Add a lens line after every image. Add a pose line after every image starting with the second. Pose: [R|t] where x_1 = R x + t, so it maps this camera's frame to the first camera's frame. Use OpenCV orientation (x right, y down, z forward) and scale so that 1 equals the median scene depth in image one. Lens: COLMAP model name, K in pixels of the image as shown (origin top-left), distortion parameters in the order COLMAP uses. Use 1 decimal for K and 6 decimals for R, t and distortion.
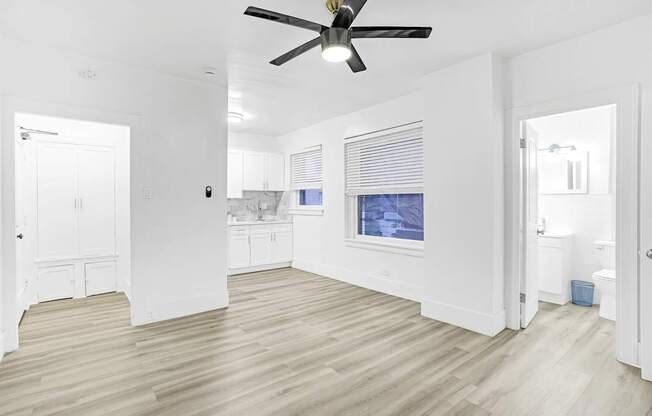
lens RADIAL K [[333.7, 0, 326.0], [0, 333.7, 208.0], [0, 0, 1]] dist [-0.000277, 0.000558]
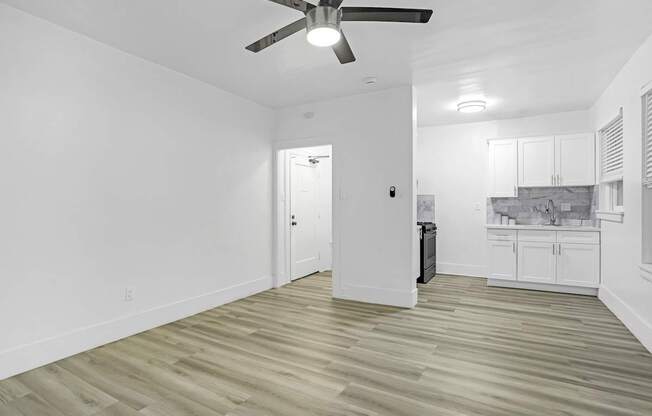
lens RADIAL K [[321.3, 0, 302.9], [0, 321.3, 204.2], [0, 0, 1]] dist [-0.002894, 0.000060]
pose [[0.373355, -0.001668, -0.927687, 0.294703], [-0.011413, 0.999914, -0.006391, -0.000510], [0.927618, 0.012974, 0.373304, 0.219617]]
